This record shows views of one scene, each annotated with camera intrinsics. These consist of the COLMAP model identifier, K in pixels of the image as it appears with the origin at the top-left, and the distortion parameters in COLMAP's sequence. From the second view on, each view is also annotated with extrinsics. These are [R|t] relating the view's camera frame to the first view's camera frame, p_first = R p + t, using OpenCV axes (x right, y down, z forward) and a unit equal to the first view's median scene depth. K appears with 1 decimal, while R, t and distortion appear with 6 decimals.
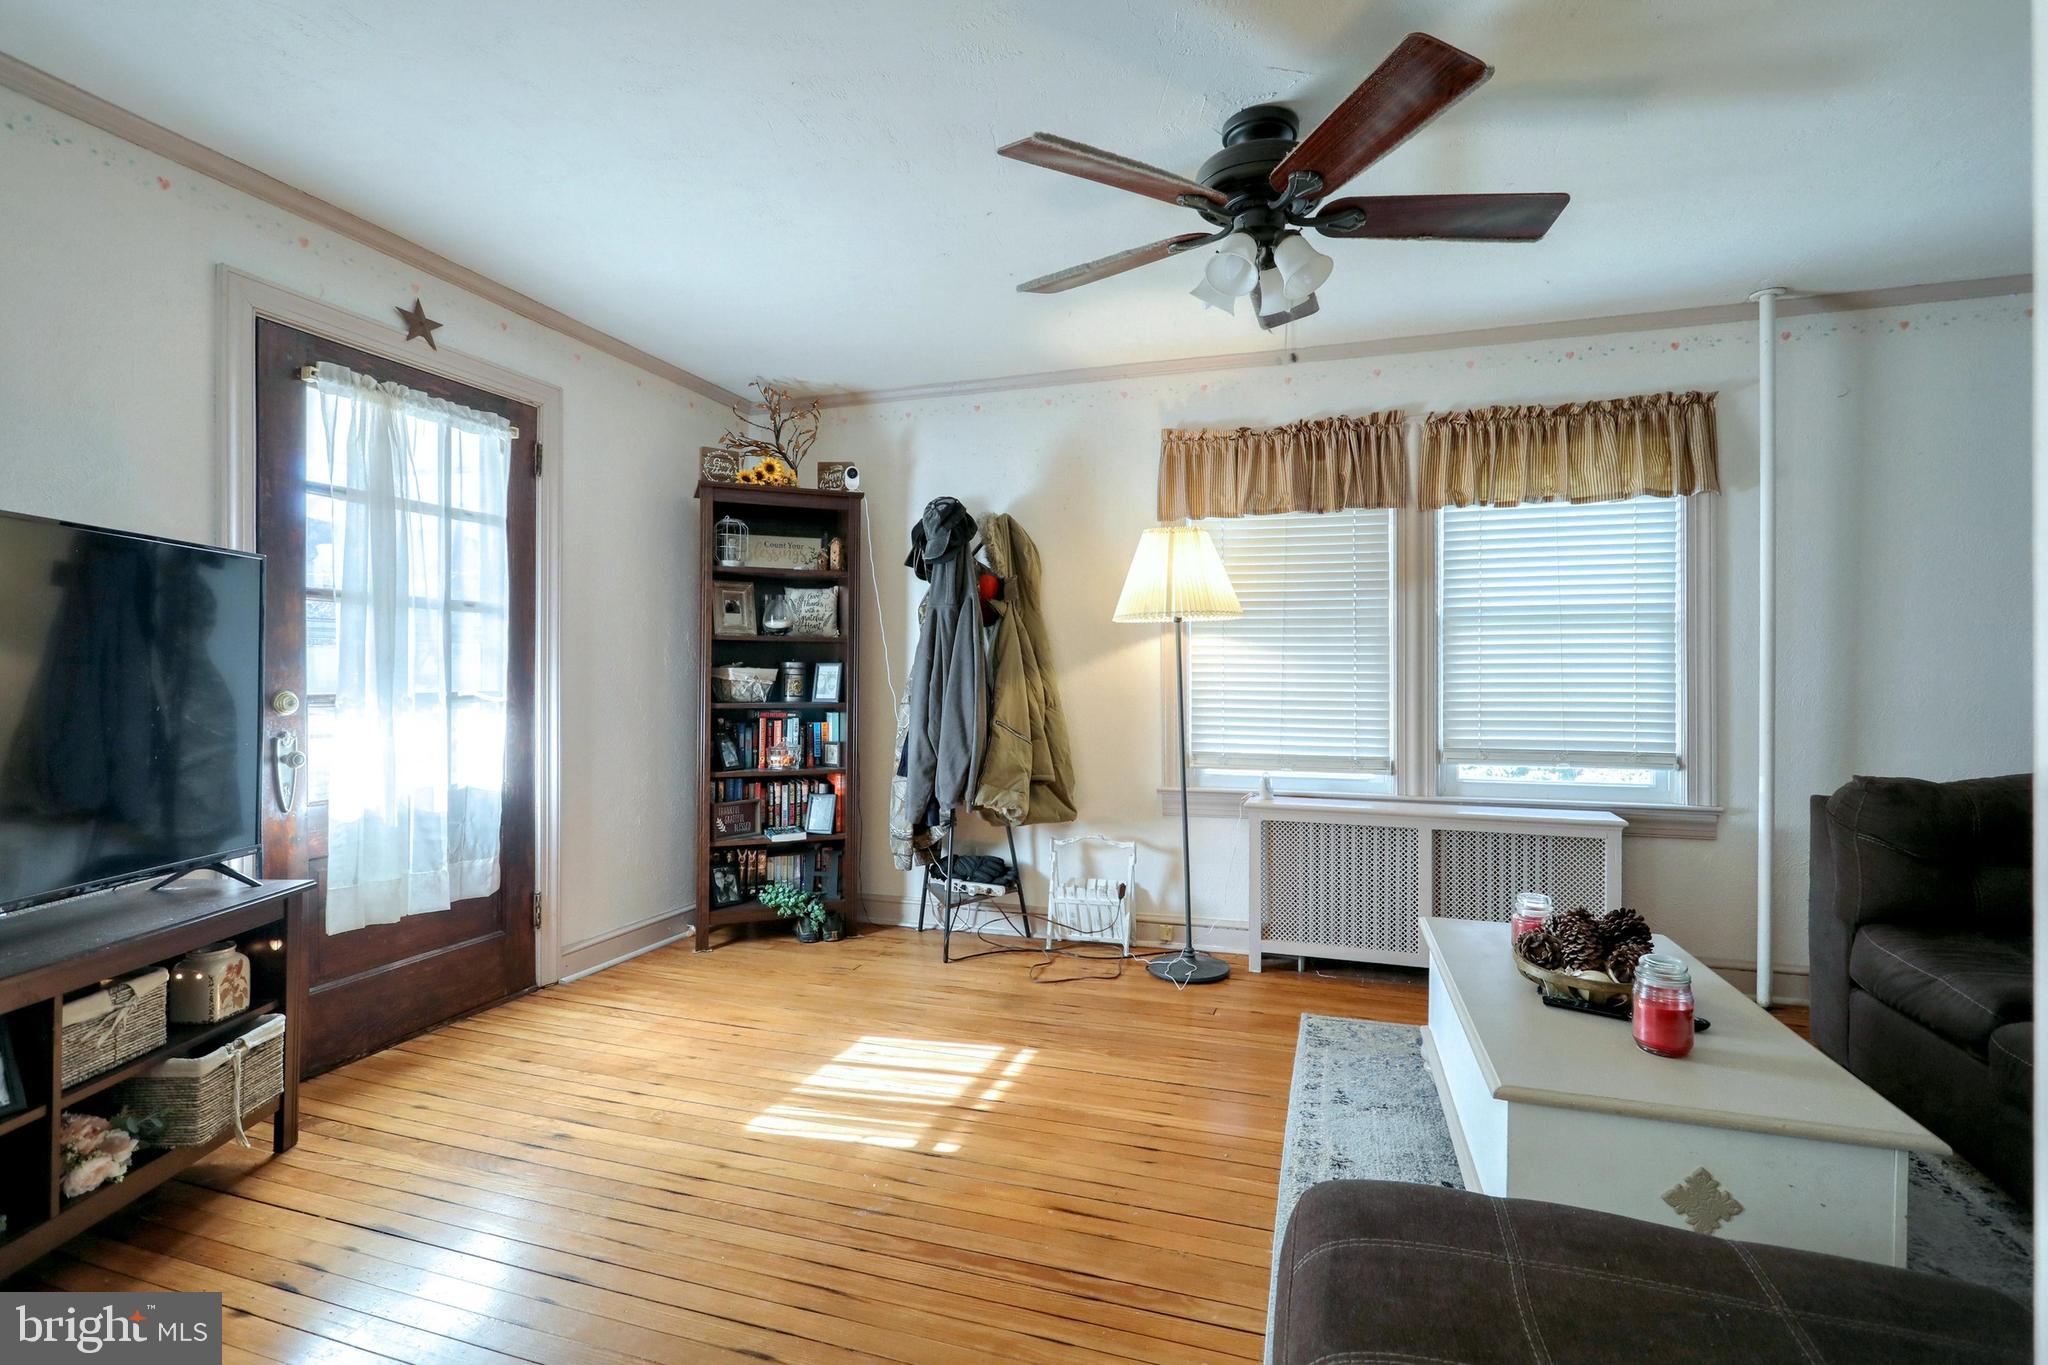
lens RADIAL K [[967.8, 0, 1024.0], [0, 967.8, 682.5], [0, 0, 1]] dist [-0.001145, 0.000921]
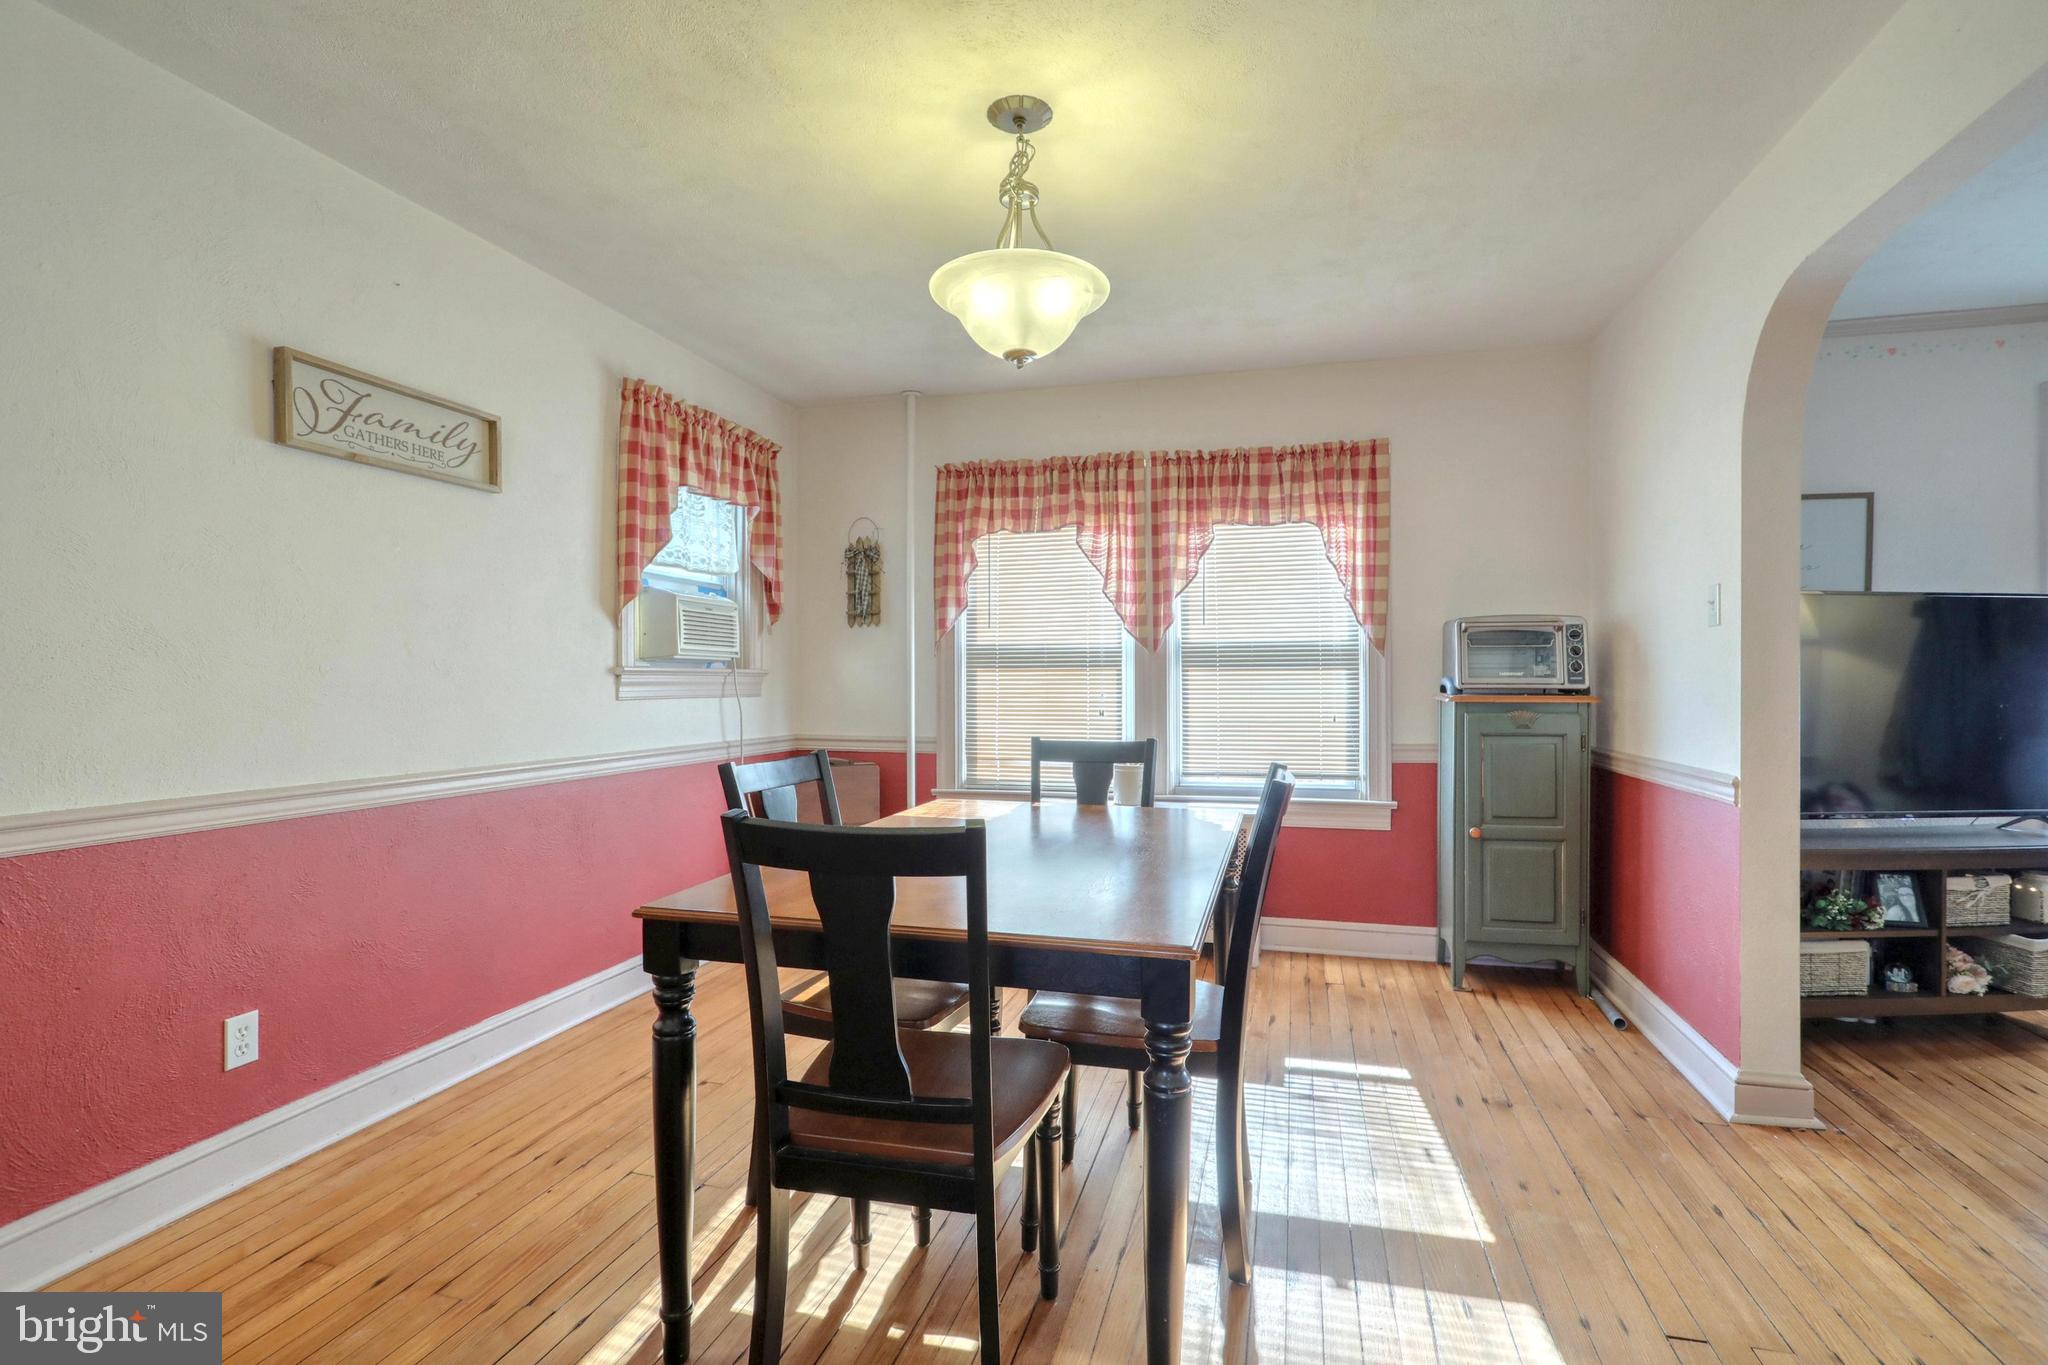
lens RADIAL K [[967.8, 0, 1024.0], [0, 967.8, 682.5], [0, 0, 1]] dist [-0.001145, 0.000921]
pose [[0.074583, 0.004329, -0.997205, 0.413808], [-0.003452, 0.999986, 0.004083, -0.009174], [0.997209, 0.003138, 0.074597, -0.531741]]
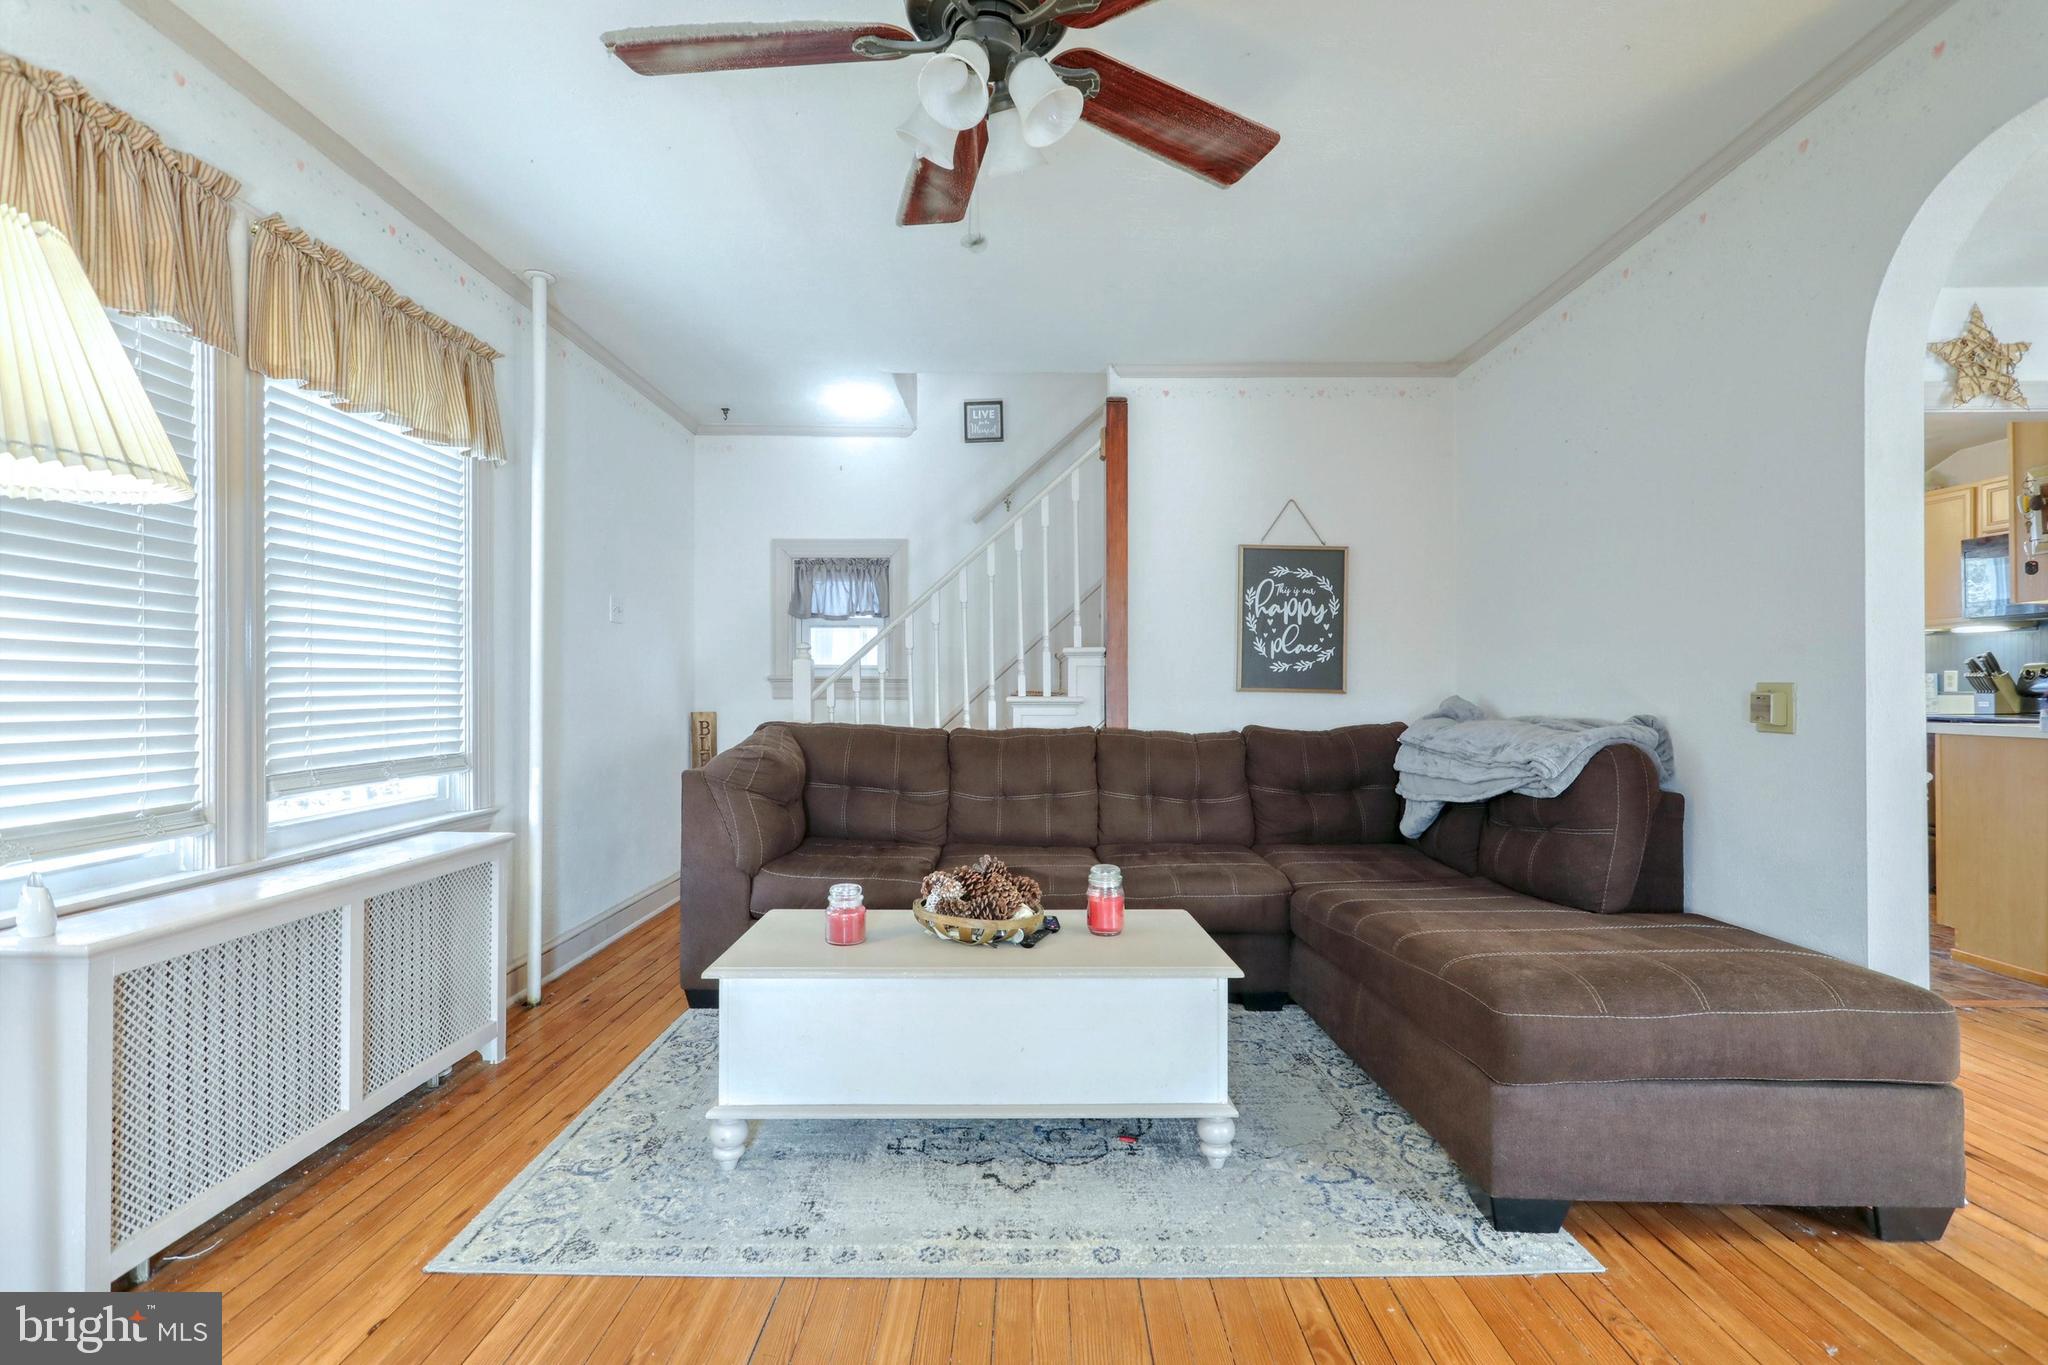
lens RADIAL K [[990.4, 0, 1031.7], [0, 990.4, 690.5], [0, 0, 1]] dist [-0.001400, 0.000316]
pose [[-0.322406, -0.004022, 0.946593, -0.457634], [0.004757, 0.999971, 0.005869, 0.020307], [-0.946589, 0.006396, -0.322378, 1.124016]]
